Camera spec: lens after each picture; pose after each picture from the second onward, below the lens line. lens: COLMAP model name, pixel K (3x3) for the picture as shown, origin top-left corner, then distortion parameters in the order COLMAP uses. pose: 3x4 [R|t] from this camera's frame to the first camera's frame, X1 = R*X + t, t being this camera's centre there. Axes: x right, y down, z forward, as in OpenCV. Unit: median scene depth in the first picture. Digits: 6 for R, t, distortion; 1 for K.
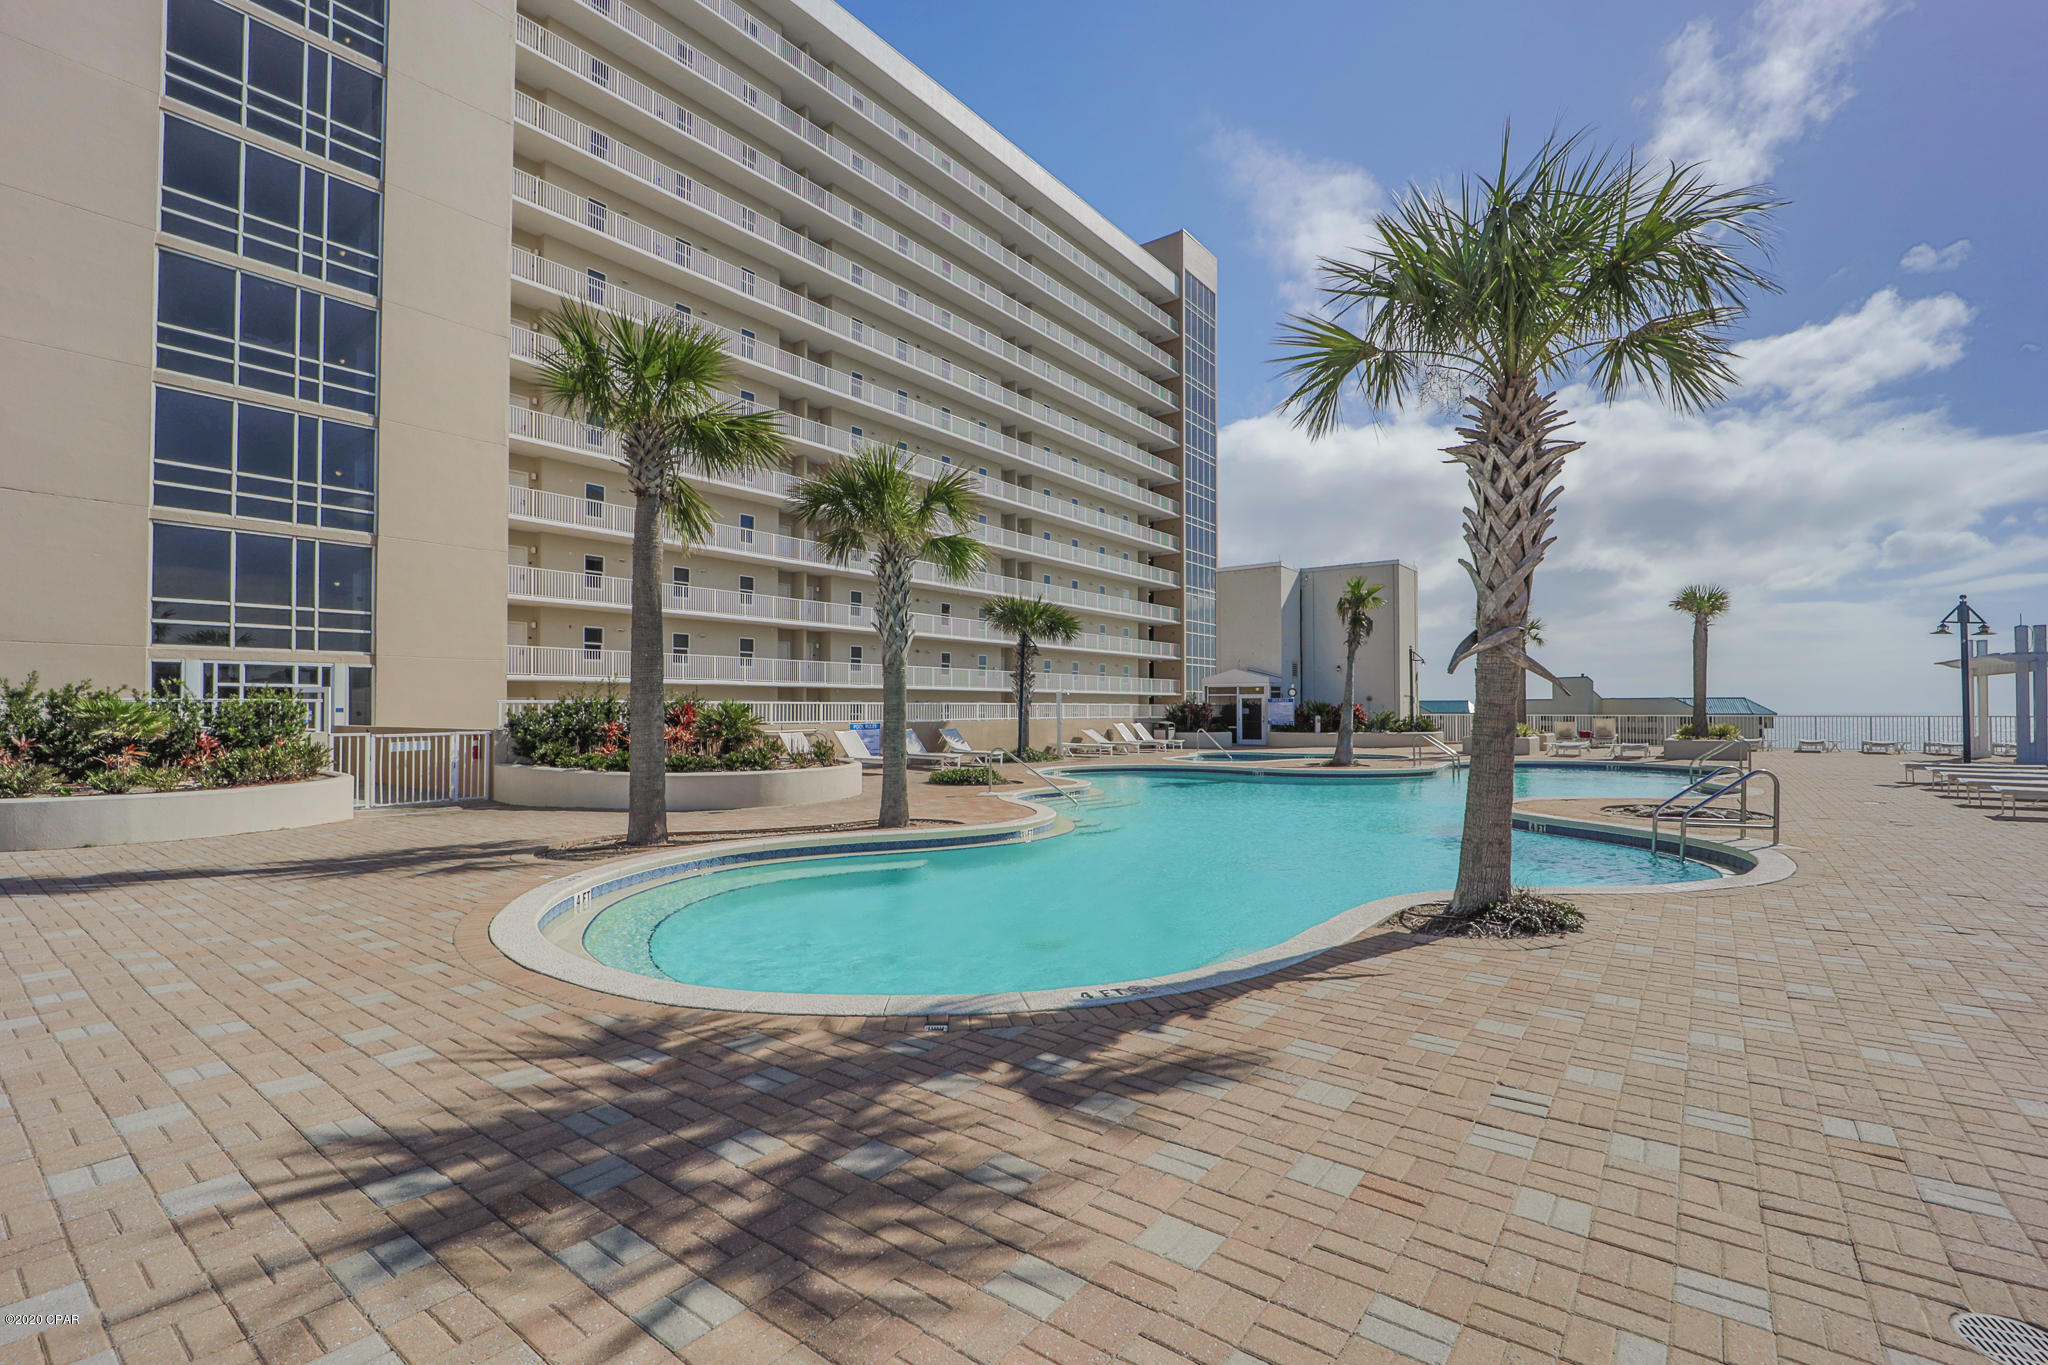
lens RADIAL K [[897.2, 0, 1024.0], [0, 897.2, 682.5], [0, 0, 1]] dist [-0.010816, -0.000085]
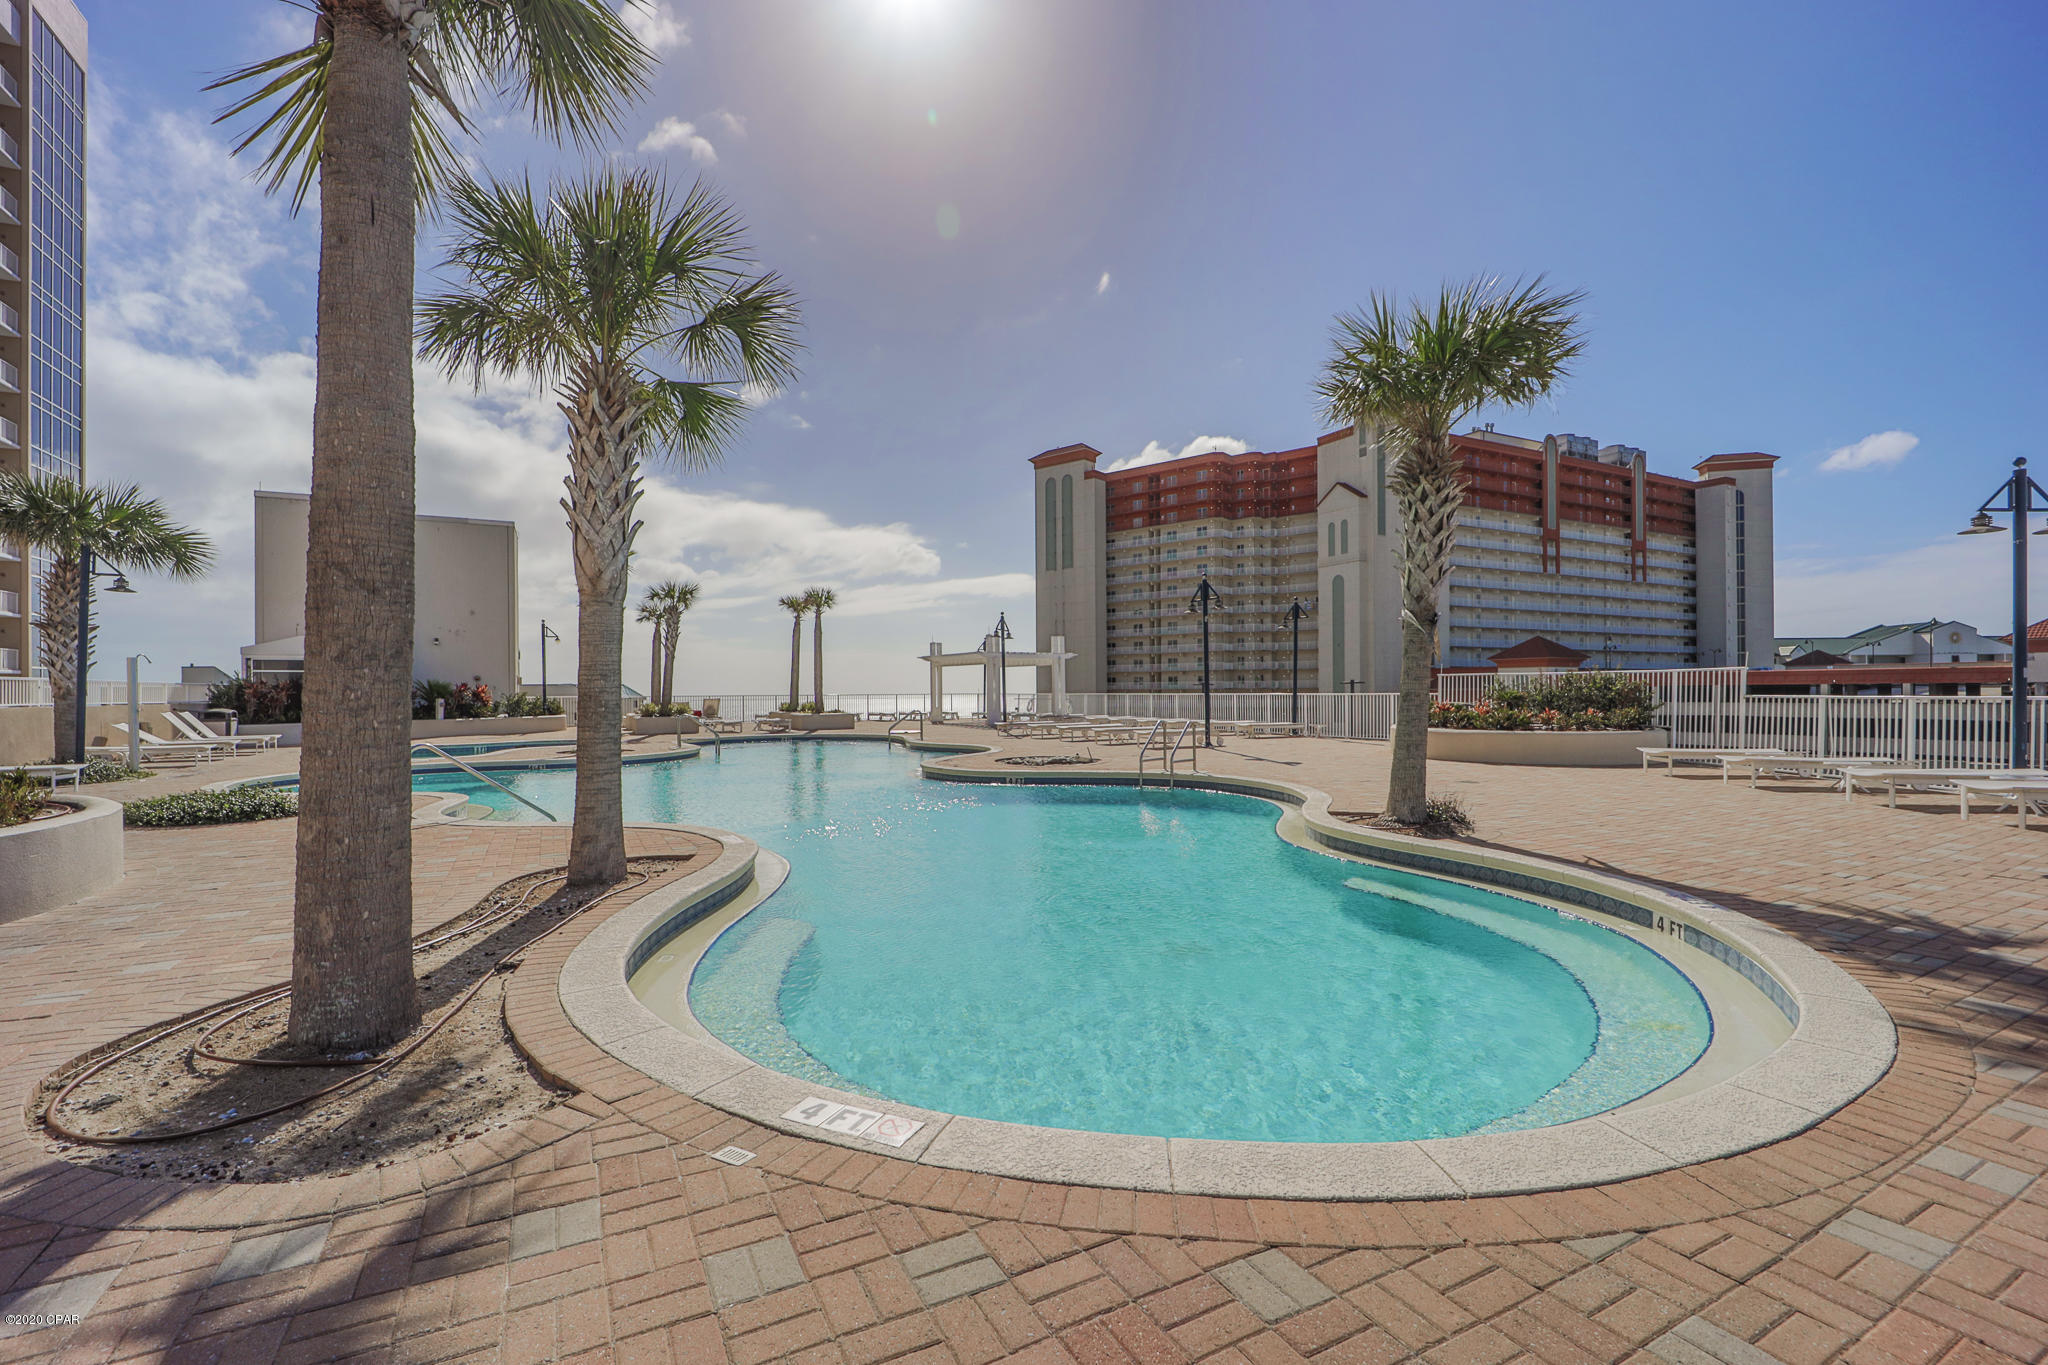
lens RADIAL K [[897.2, 0, 1024.0], [0, 897.2, 682.5], [0, 0, 1]] dist [-0.010816, -0.000085]
pose [[0.425894, 0.004070, 0.904764, -0.173762], [-0.017419, 0.999841, 0.003702, 0.010443], [-0.904605, -0.017337, 0.425897, 0.172065]]
